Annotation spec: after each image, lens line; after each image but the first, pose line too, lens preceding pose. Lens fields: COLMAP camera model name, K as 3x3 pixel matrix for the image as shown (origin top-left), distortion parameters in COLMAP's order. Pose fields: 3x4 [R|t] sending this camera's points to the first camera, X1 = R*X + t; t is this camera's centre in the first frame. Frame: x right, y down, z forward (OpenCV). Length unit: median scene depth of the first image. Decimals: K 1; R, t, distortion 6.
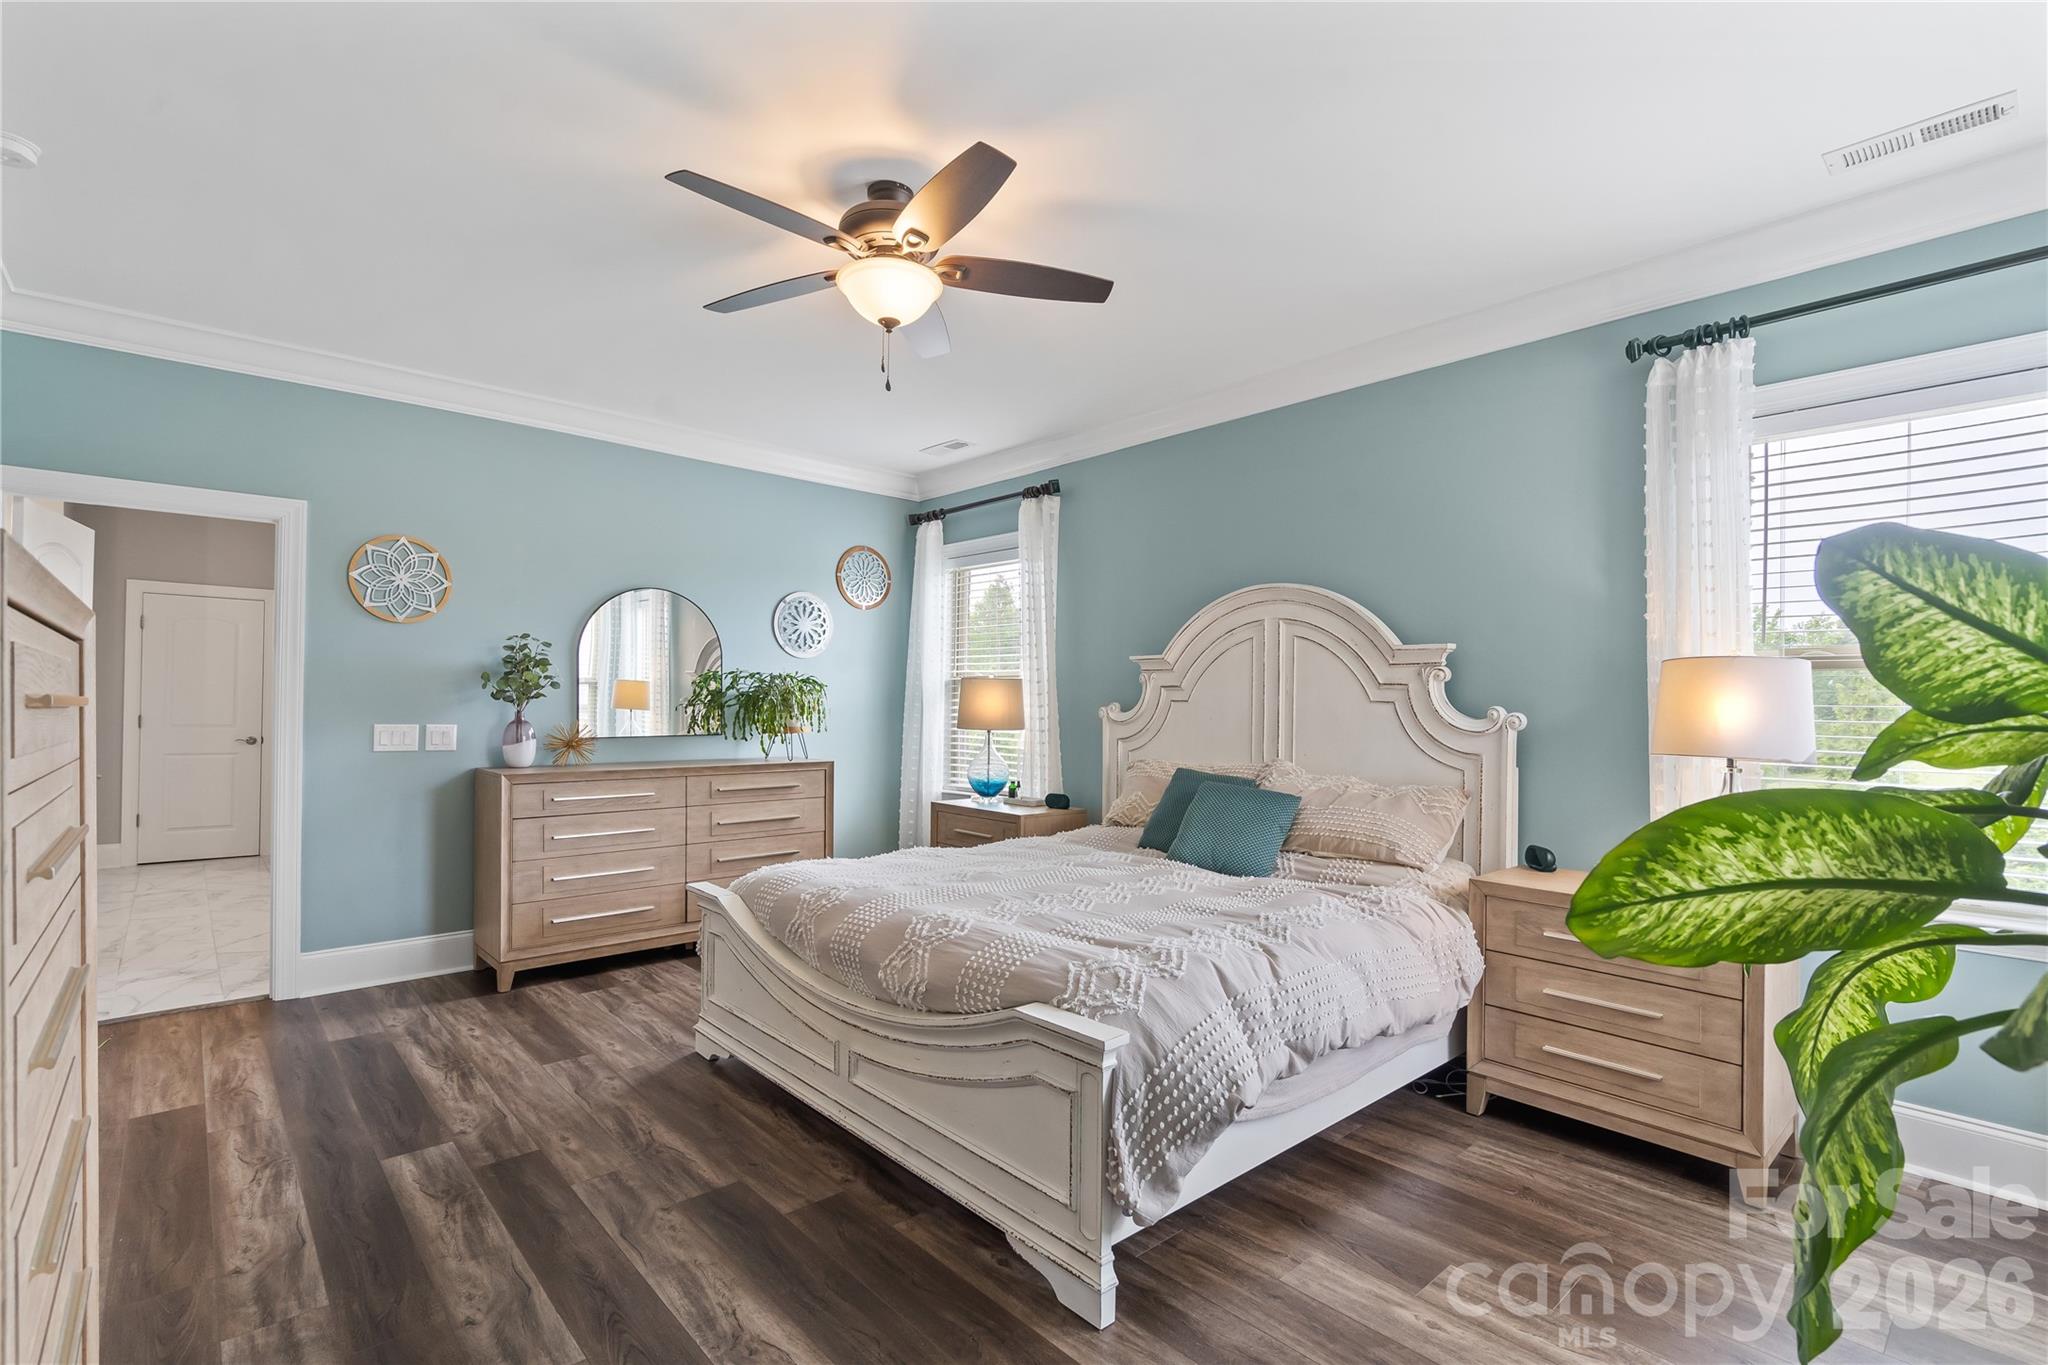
lens RADIAL K [[938.8, 0, 1021.3], [0, 938.8, 699.8], [0, 0, 1]] dist [-0.003065, 0.000545]
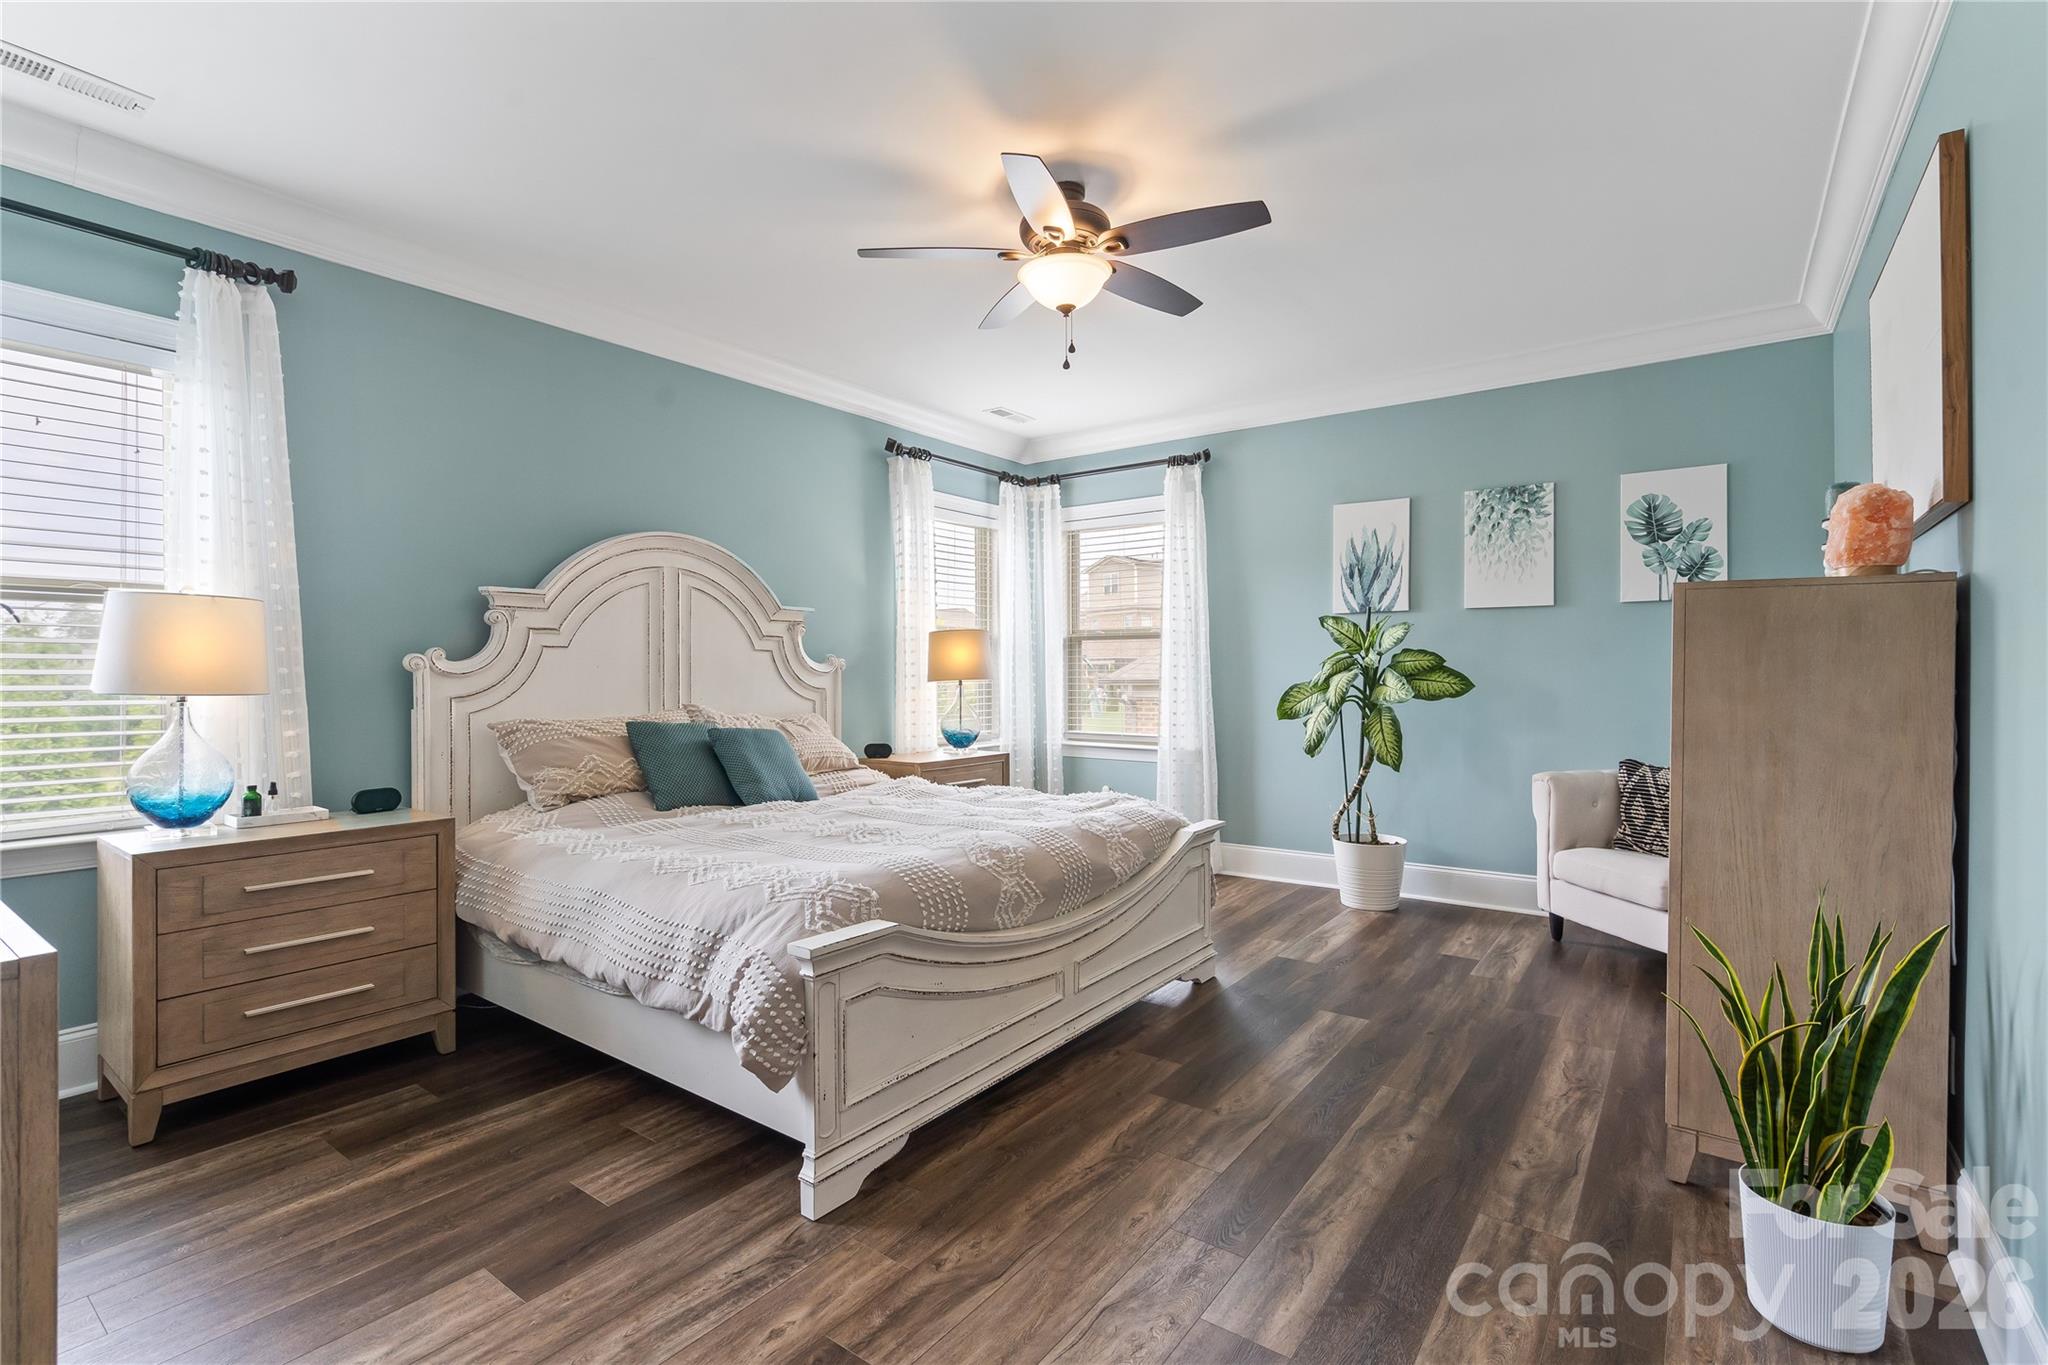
lens RADIAL K [[938.8, 0, 1024.6], [0, 938.8, 668.8], [0, 0, 1]] dist [-0.003065, 0.000545]
pose [[-0.203651, -0.010569, 0.978986, -1.044363], [-0.006896, 0.999932, 0.009361, 0.014755], [-0.979019, -0.004845, -0.203711, 1.079381]]
